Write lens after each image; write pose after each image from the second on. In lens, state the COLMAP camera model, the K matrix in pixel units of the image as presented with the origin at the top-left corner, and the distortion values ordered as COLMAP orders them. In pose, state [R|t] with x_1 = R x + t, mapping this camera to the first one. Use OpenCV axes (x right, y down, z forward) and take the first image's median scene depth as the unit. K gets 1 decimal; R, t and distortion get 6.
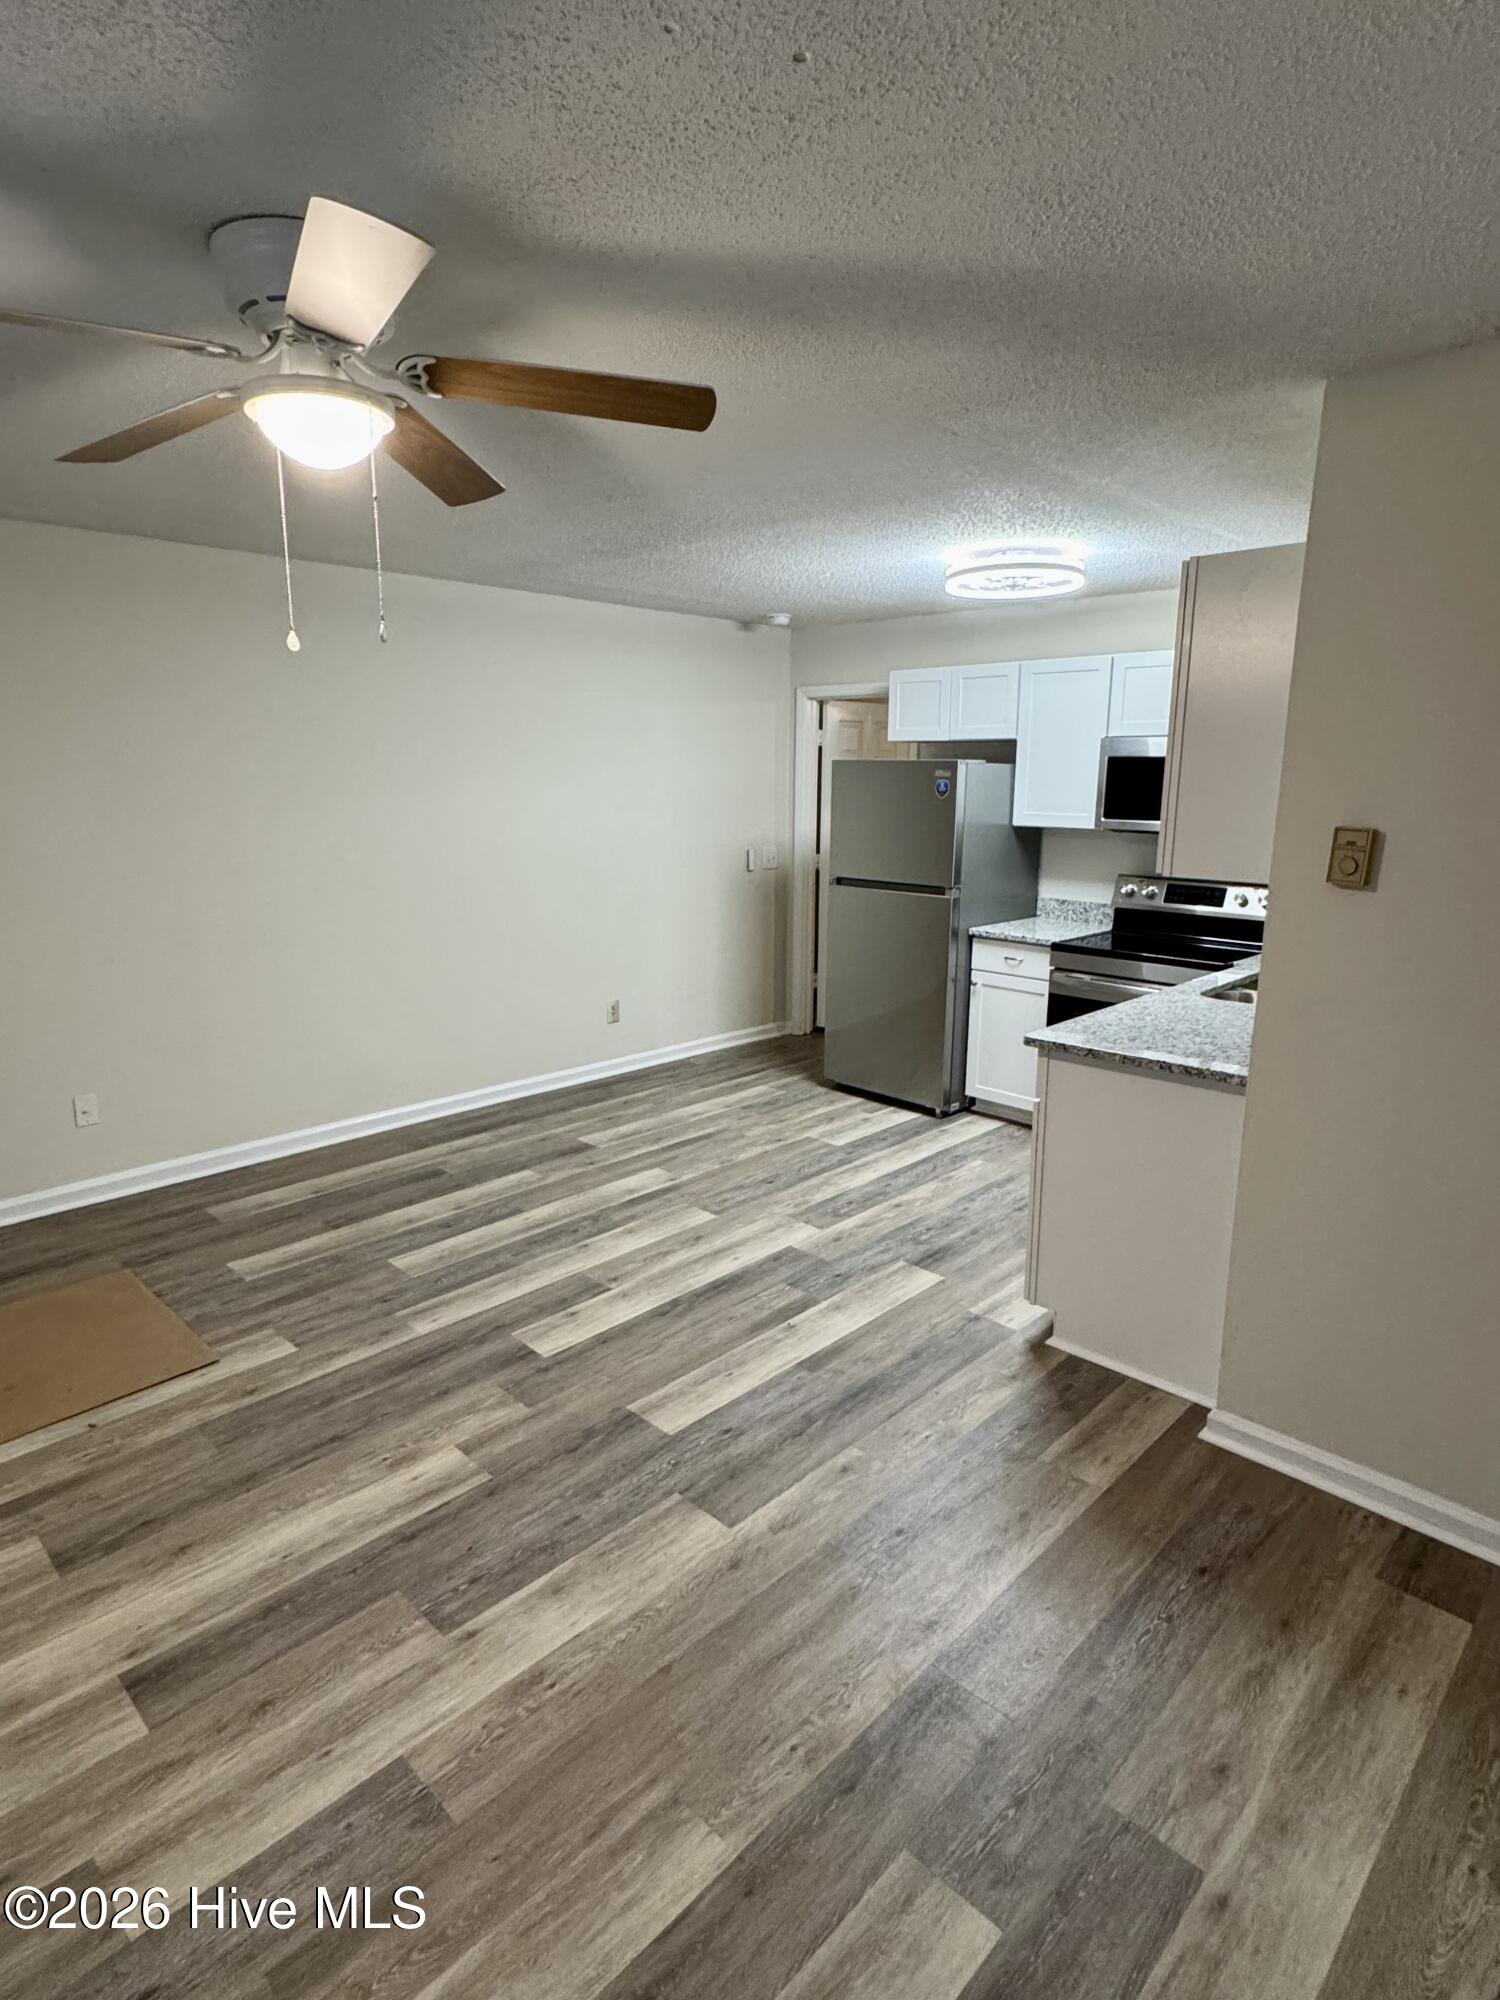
lens RADIAL K [[1087.5, 0, 757.2], [0, 1087.5, 1002.4], [0, 0, 1]] dist [-0.002035, 0.001681]
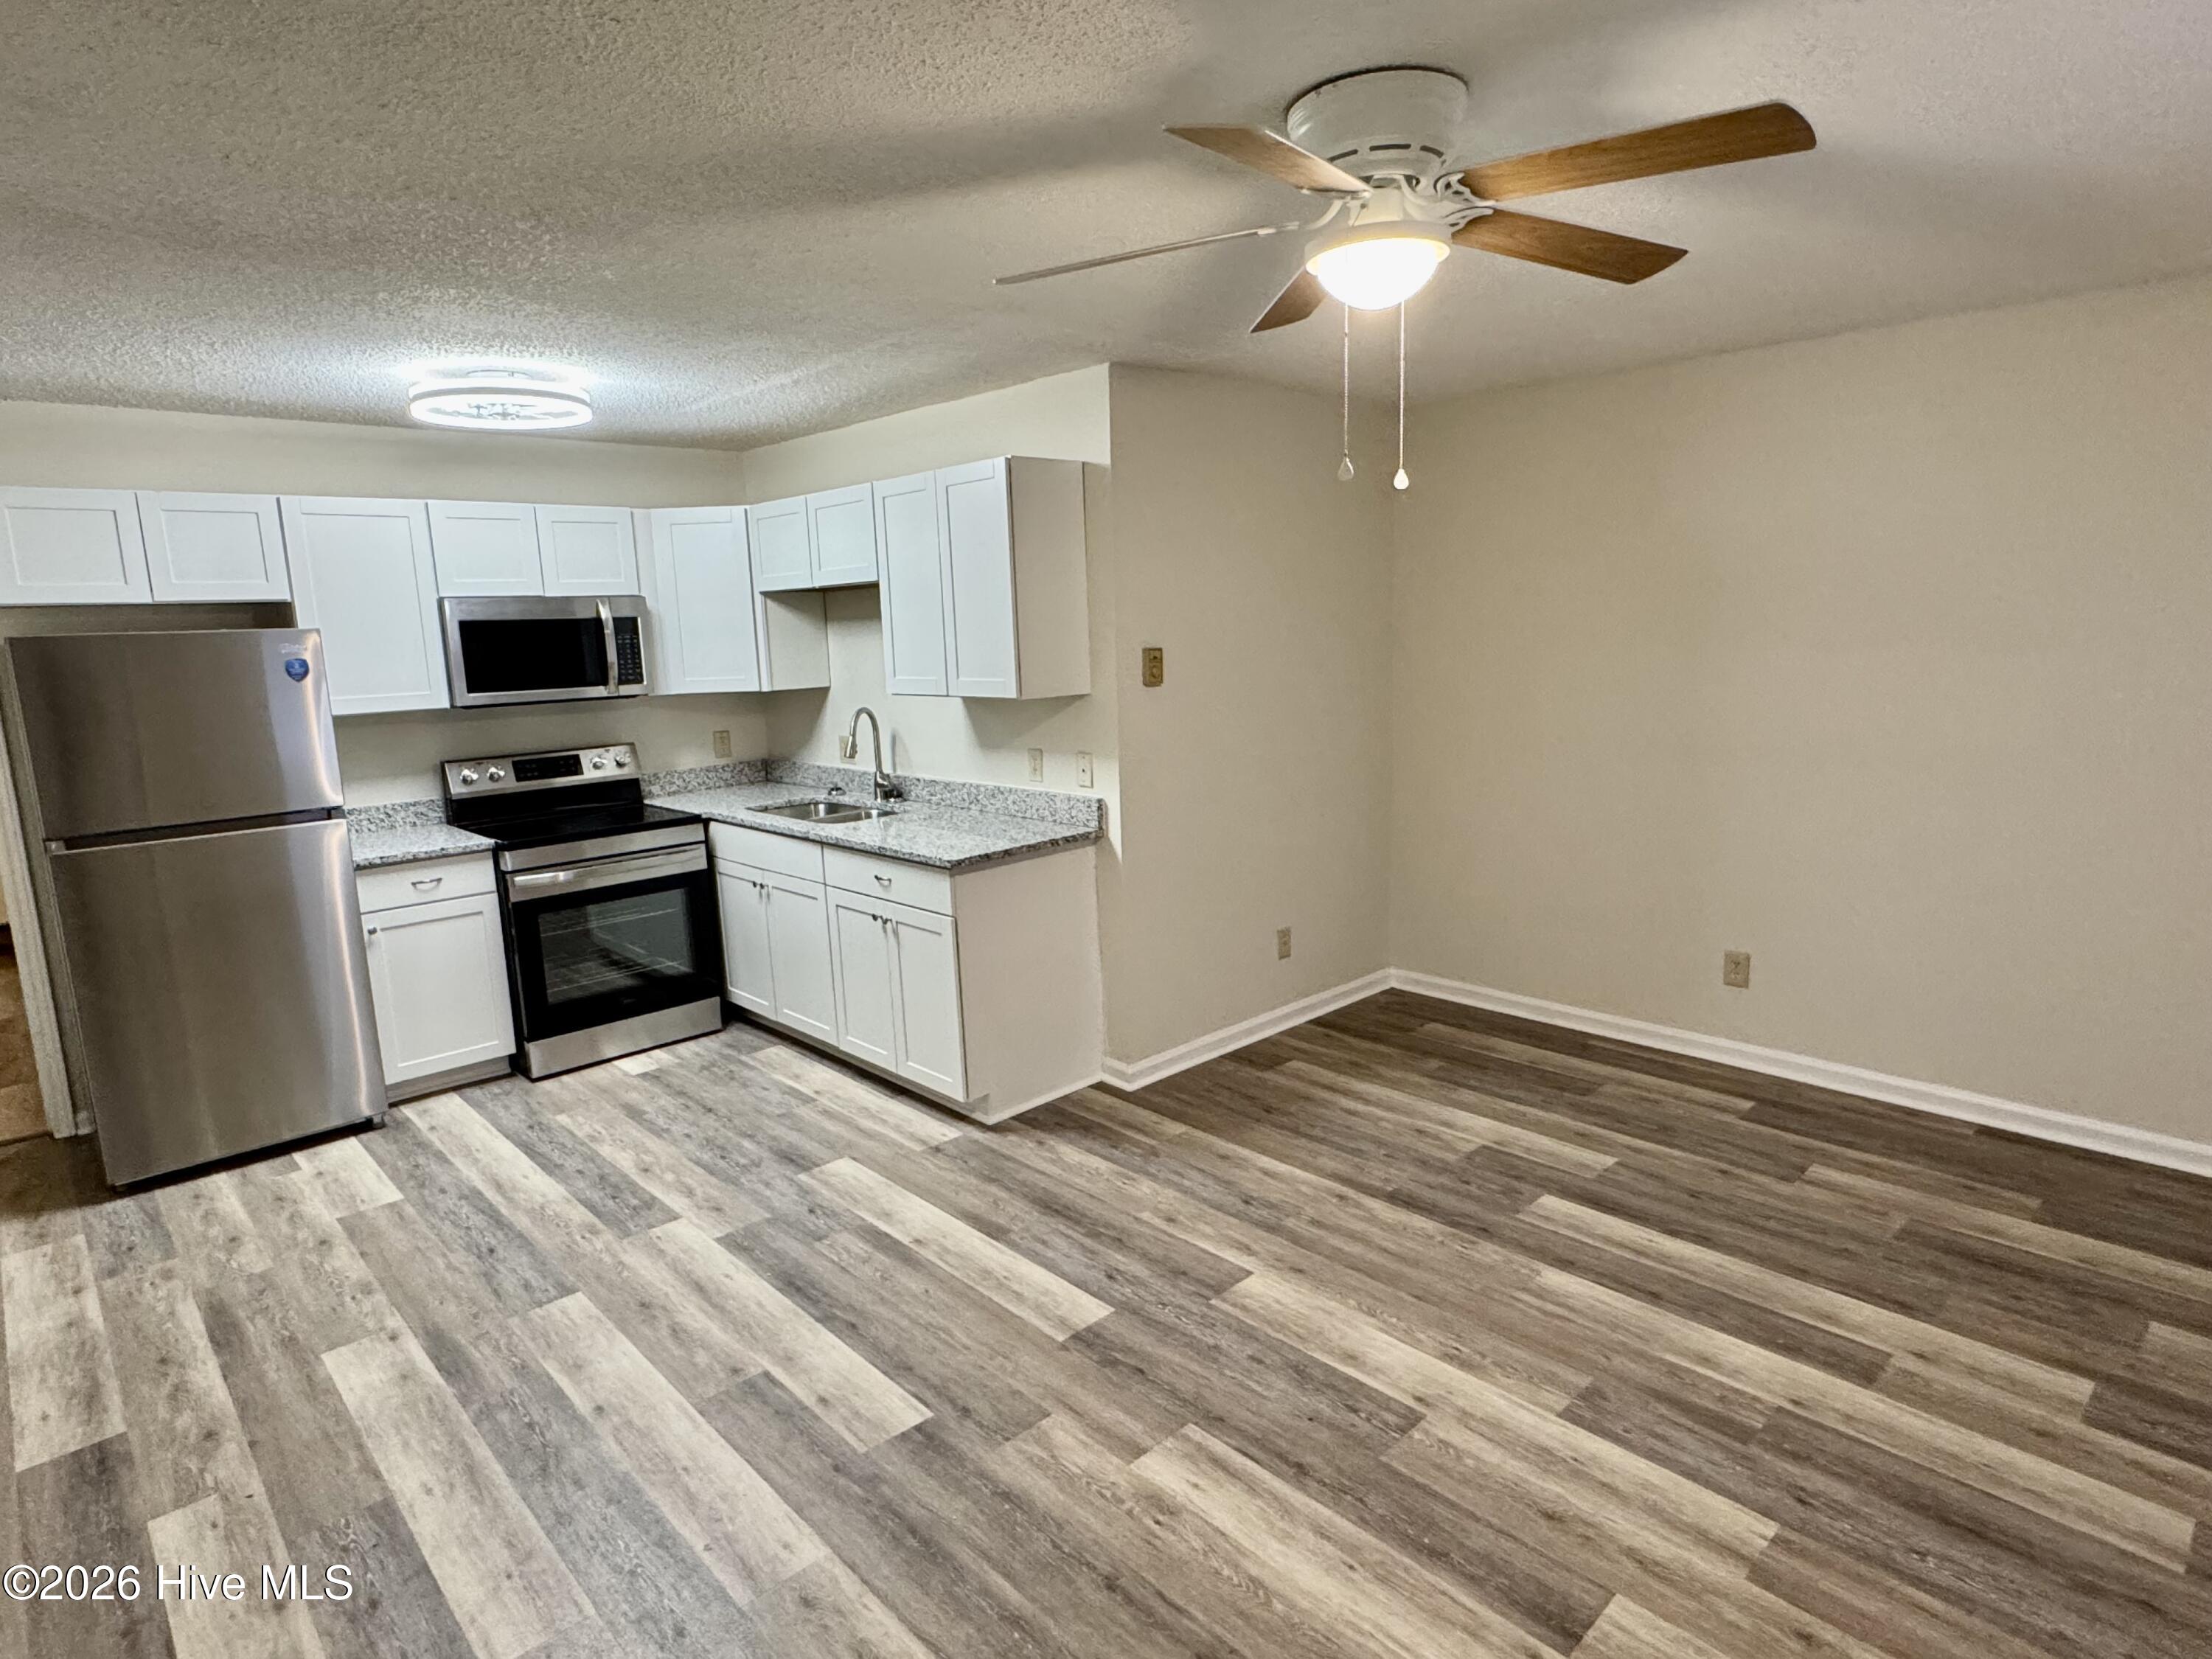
lens RADIAL K [[1202.8, 0, 1097.4], [0, 1202.8, 826.5], [0, 0, 1]] dist [-0.002035, 0.001681]
pose [[0.050470, -0.176944, 0.982926, -1.037982], [0.243899, 0.956565, 0.159675, -0.176914], [-0.968486, 0.231676, 0.091435, 0.821364]]
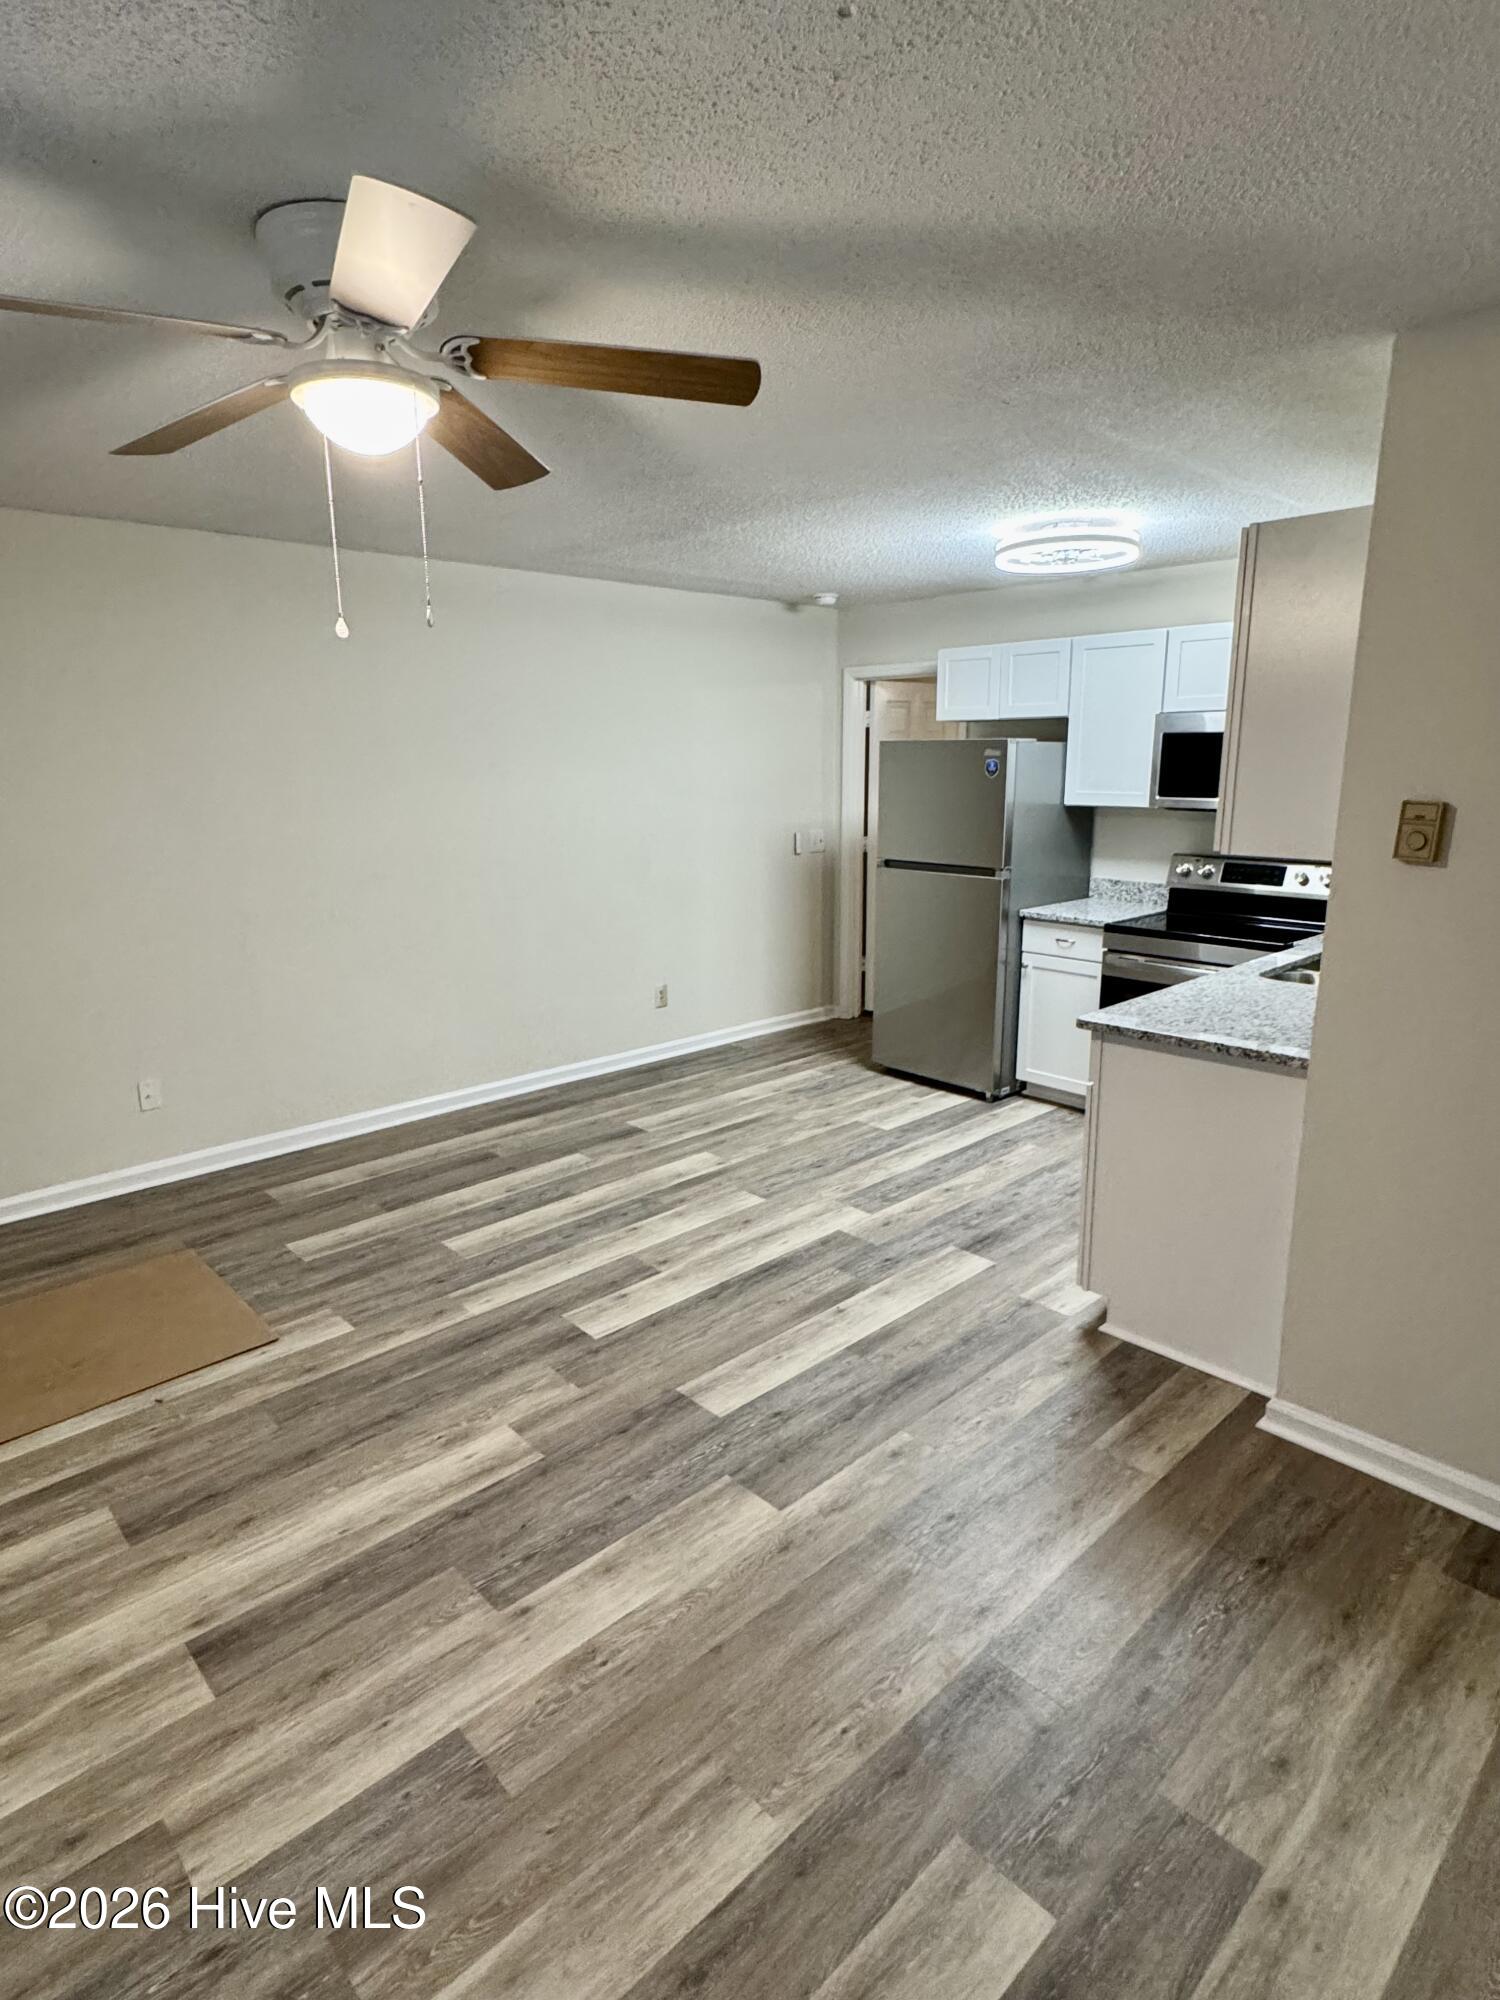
lens RADIAL K [[1087.5, 0, 756.1], [0, 1087.5, 1002.7], [0, 0, 1]] dist [-0.002035, 0.001681]
pose [[0.998978, -0.004064, -0.045026, -0.000022], [0.004714, 0.999886, 0.014340, 0.001296], [0.044963, -0.014537, 0.998883, 0.005164]]
